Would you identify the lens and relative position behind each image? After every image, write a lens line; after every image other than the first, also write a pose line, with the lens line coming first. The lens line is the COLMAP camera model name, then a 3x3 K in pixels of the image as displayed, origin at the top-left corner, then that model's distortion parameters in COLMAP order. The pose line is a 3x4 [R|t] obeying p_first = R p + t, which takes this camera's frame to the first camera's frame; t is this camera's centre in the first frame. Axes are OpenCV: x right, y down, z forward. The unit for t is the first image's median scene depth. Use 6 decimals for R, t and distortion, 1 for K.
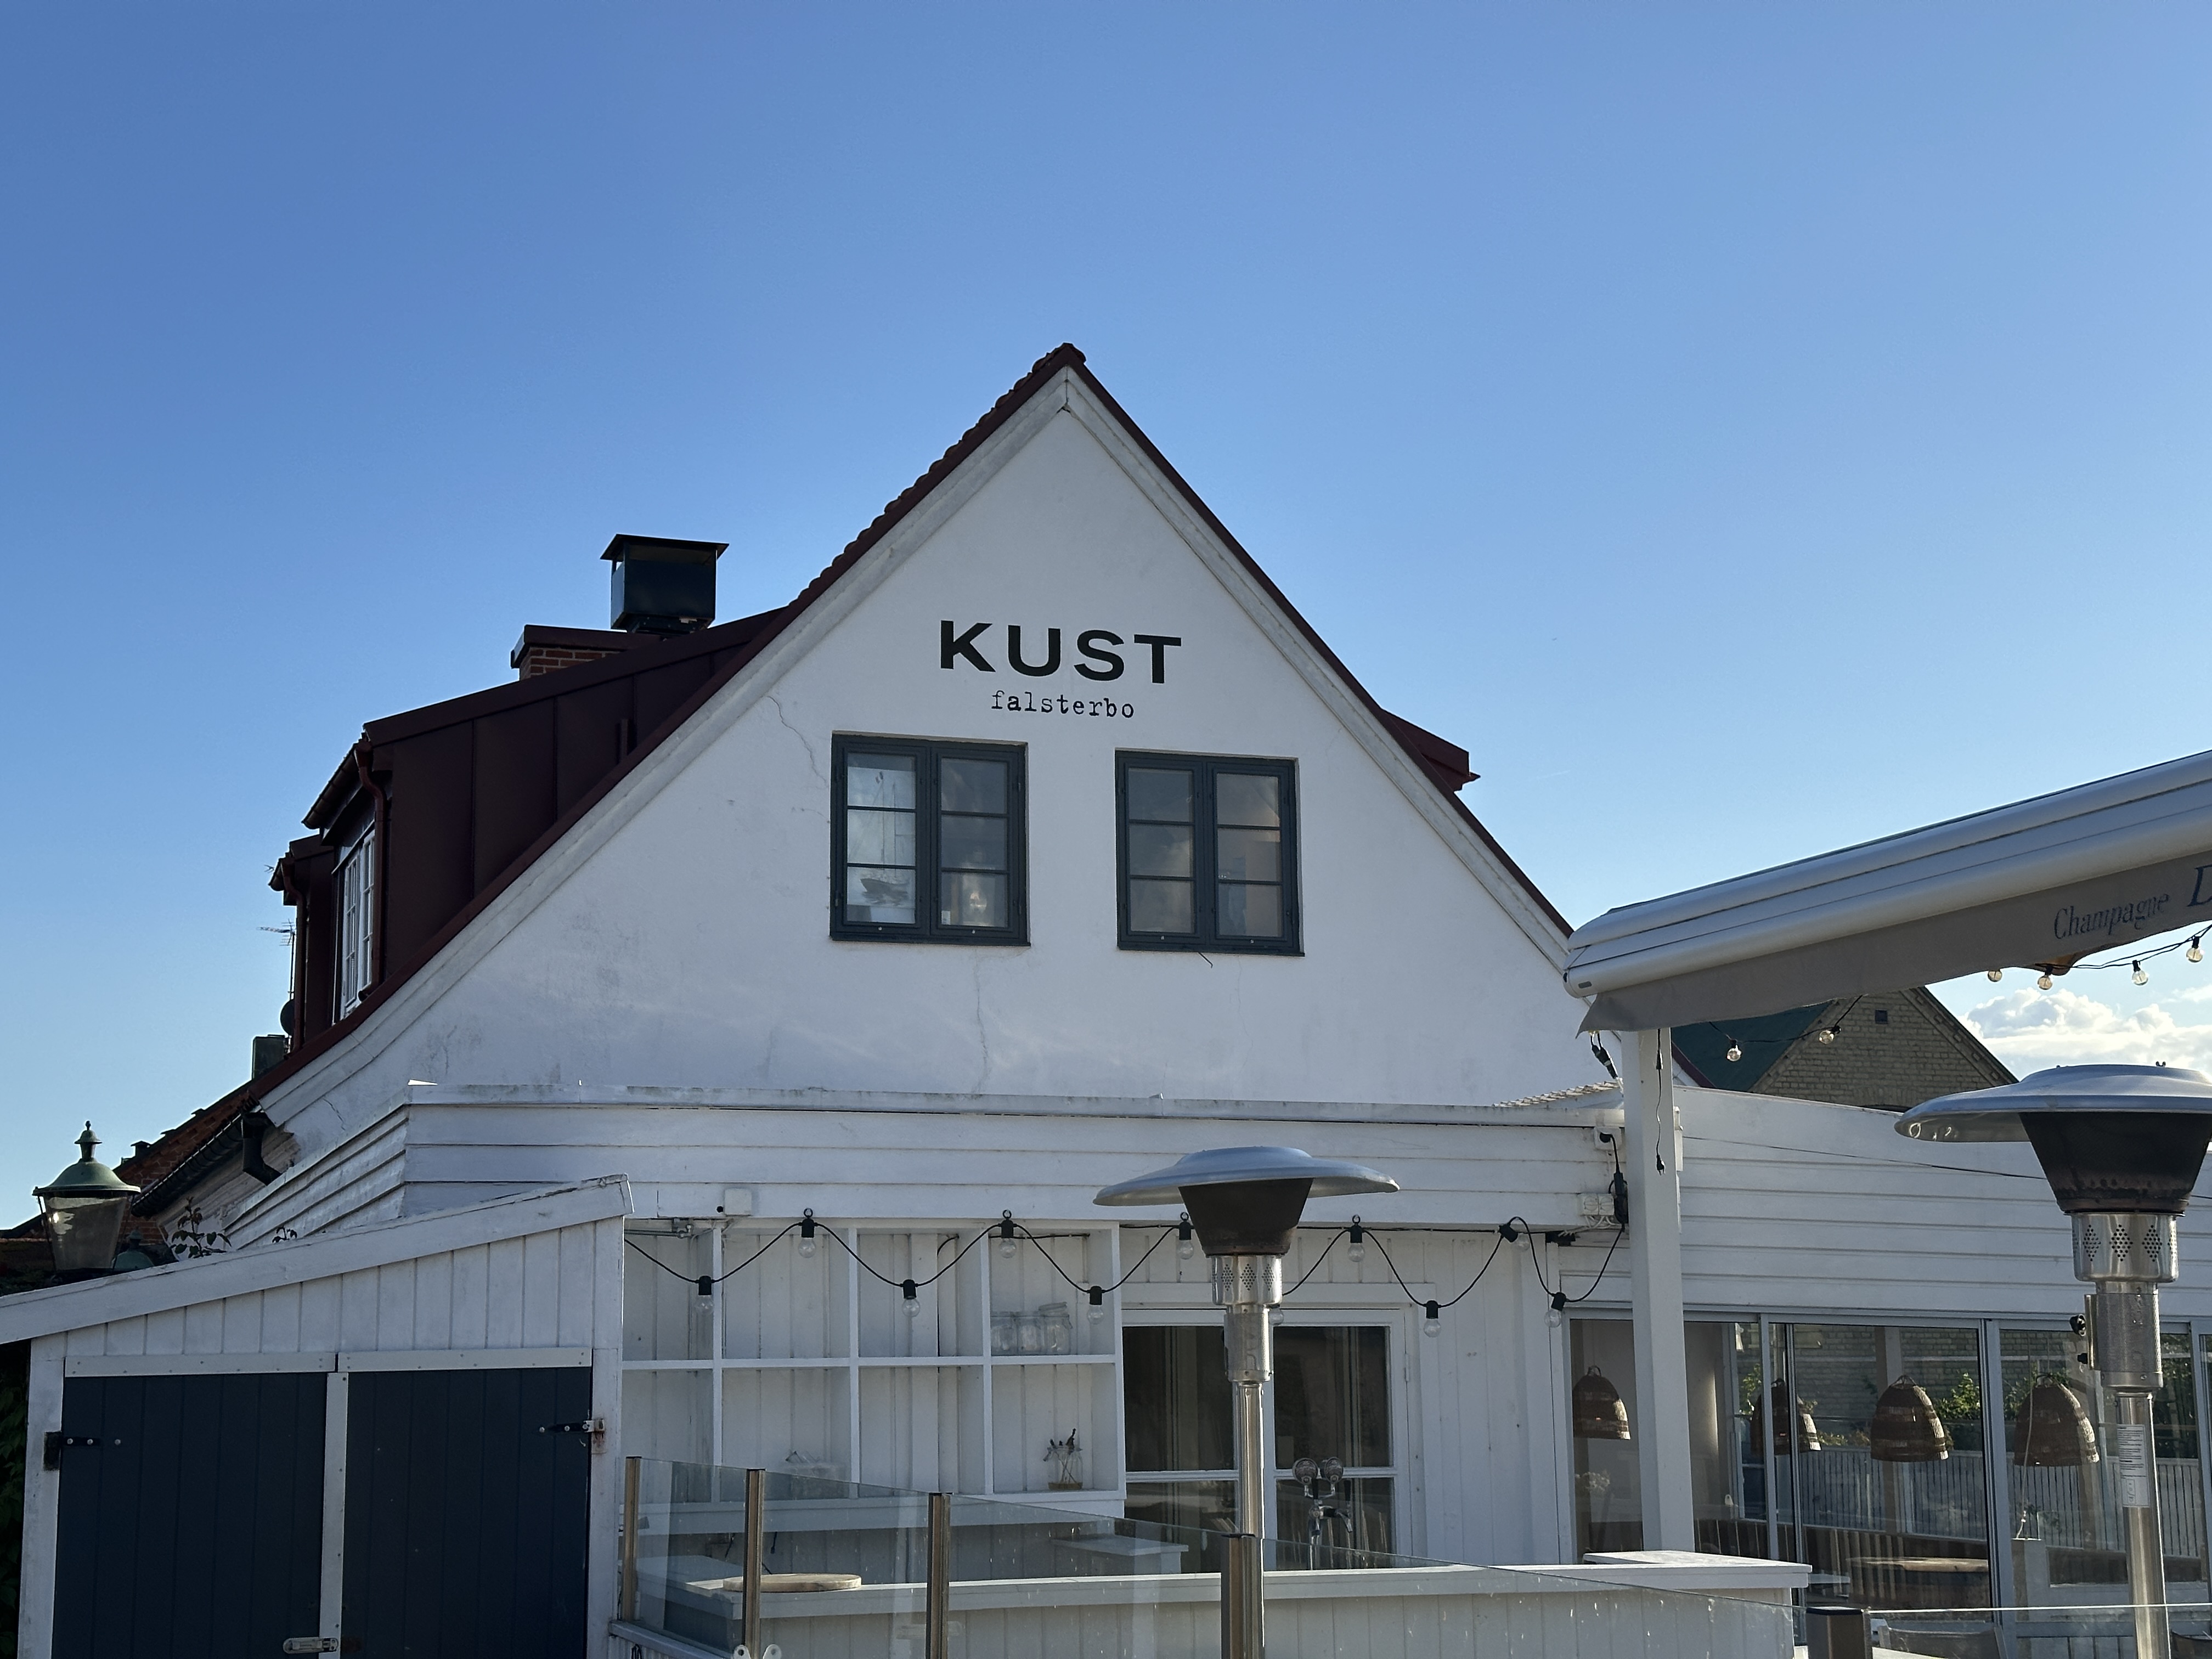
lens RADIAL K [[3080.1, 0, 1068.6], [0, 3080.1, 871.8], [0, 0, 1]] dist [0.149551, -0.044221]
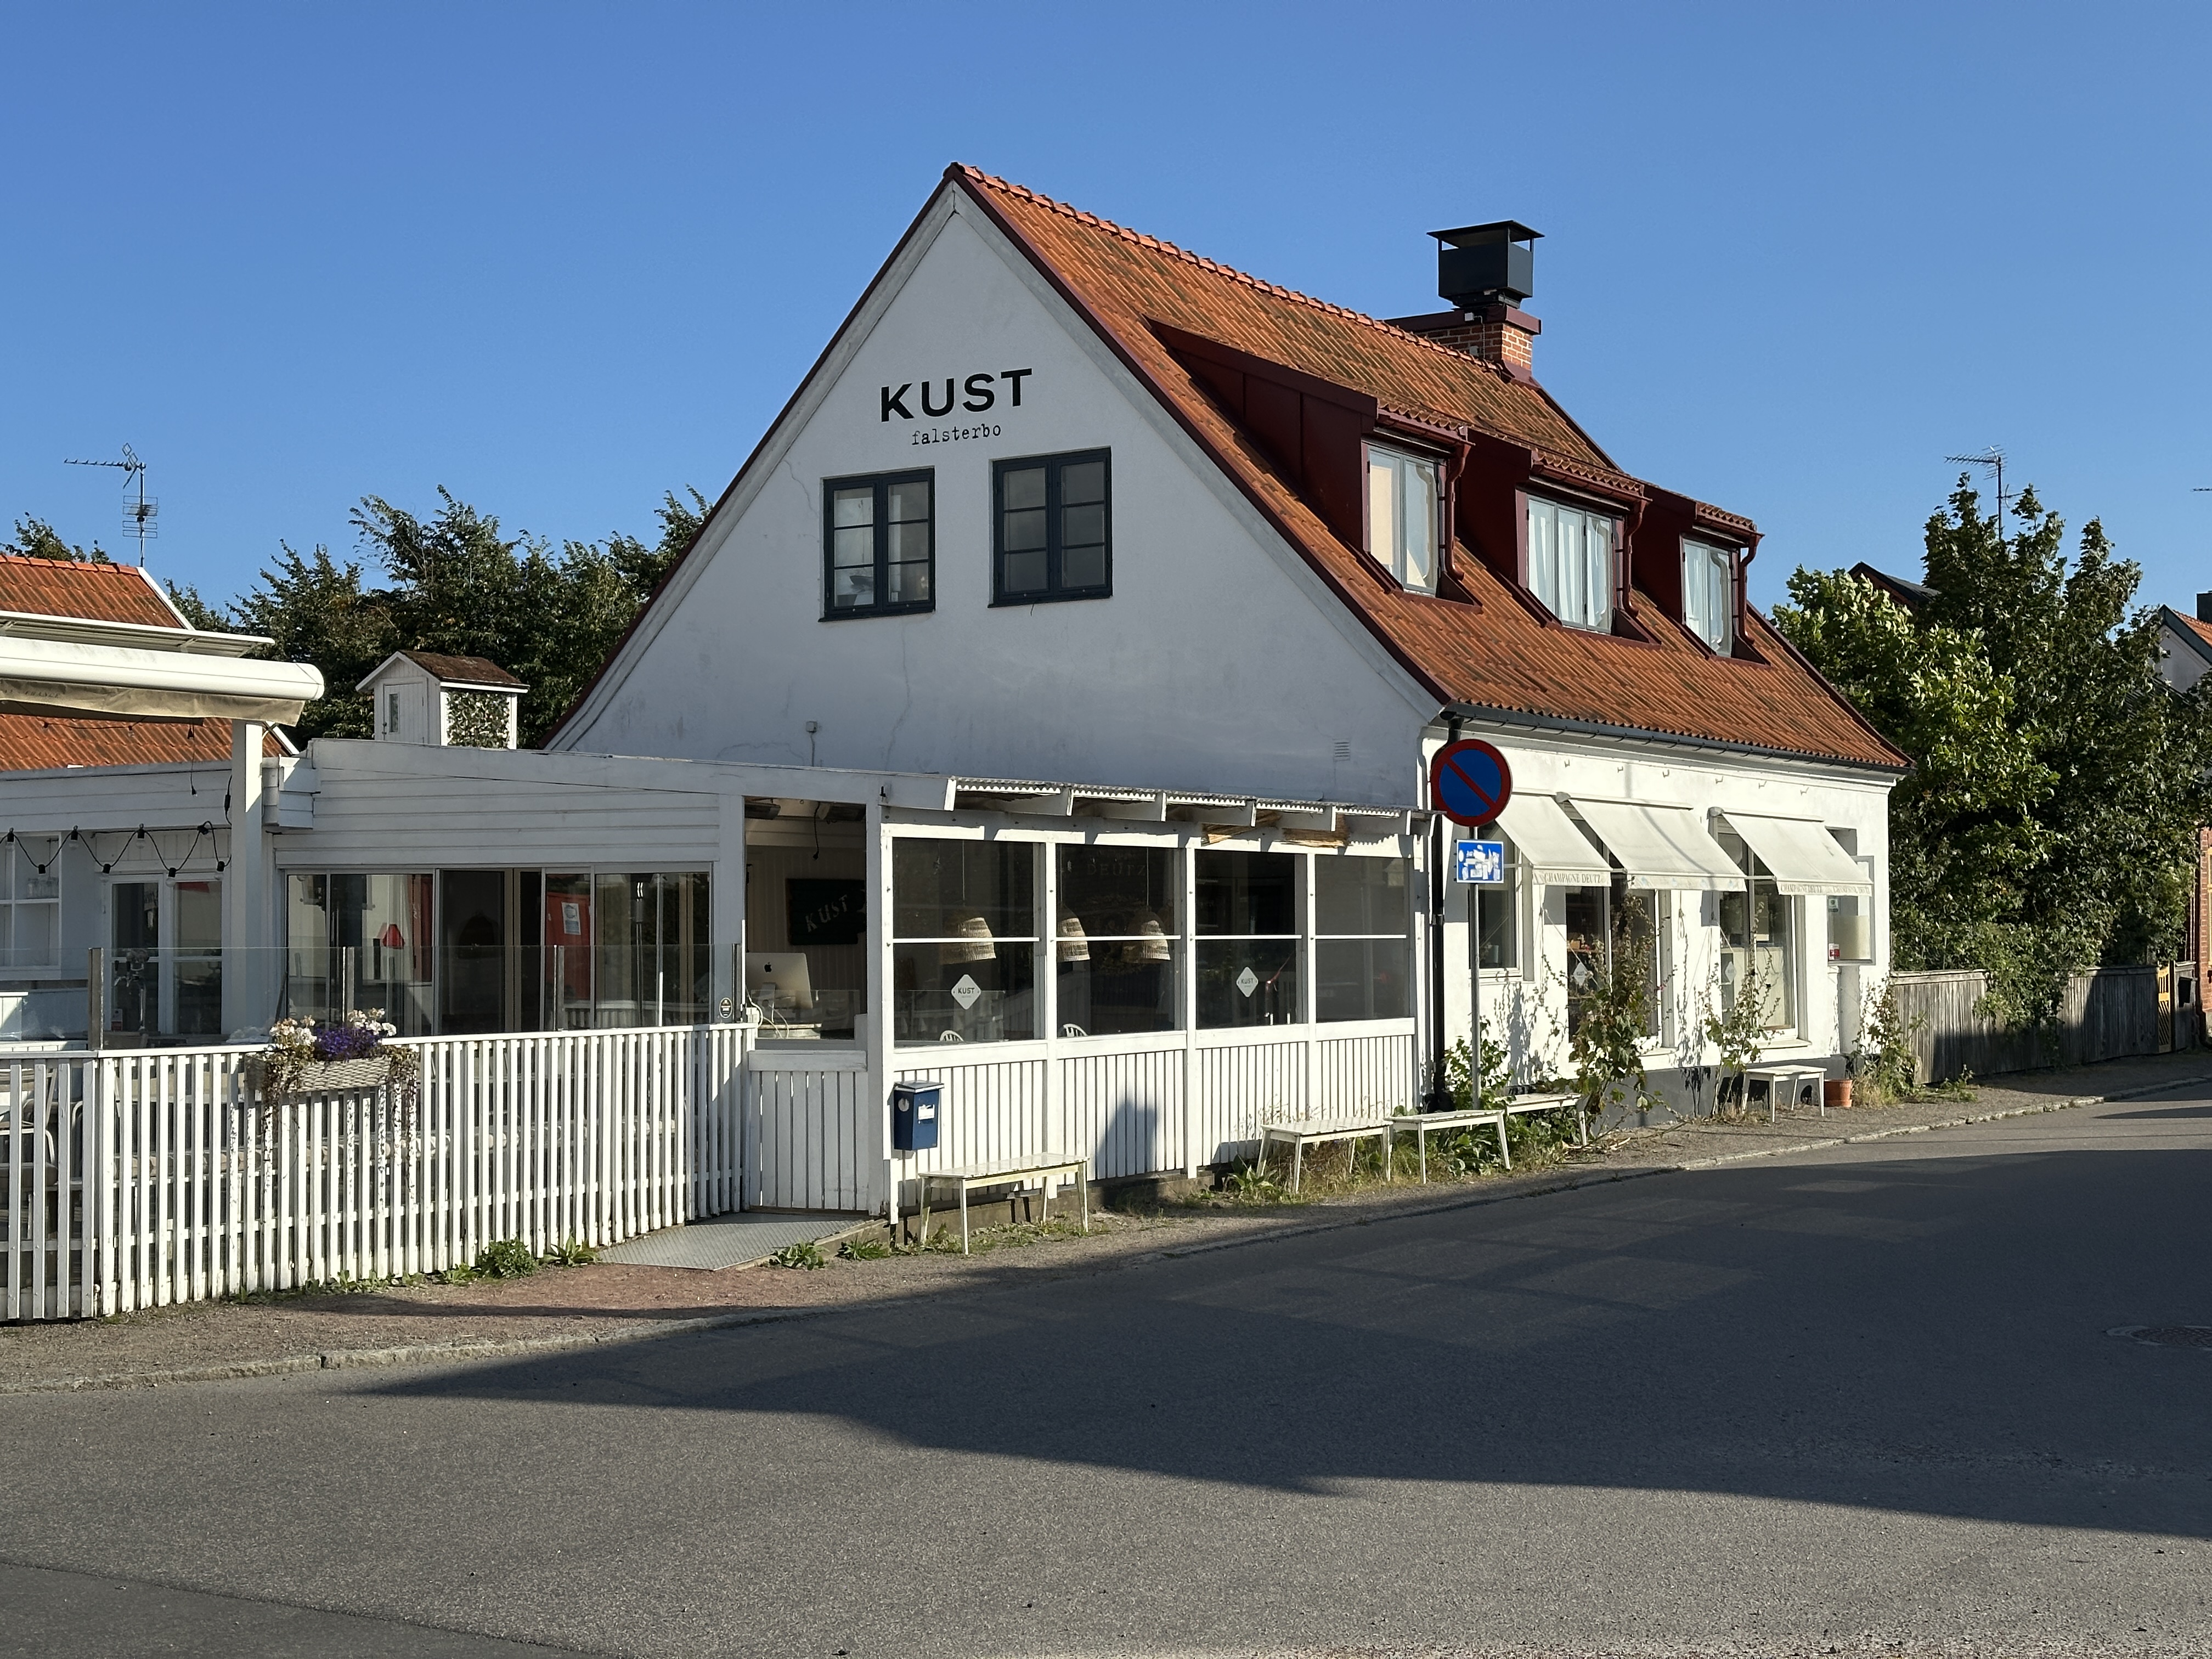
lens RADIAL K [[3092.5, 0, 1084.3], [0, 3092.5, 819.6], [0, 0, 1]] dist [0.149245, -0.056740]
pose [[0.625867, -0.027878, -0.779431, 1.129782], [0.127302, 0.989610, 0.066825, 0.032019], [0.769470, -0.141047, 0.622913, 0.152391]]
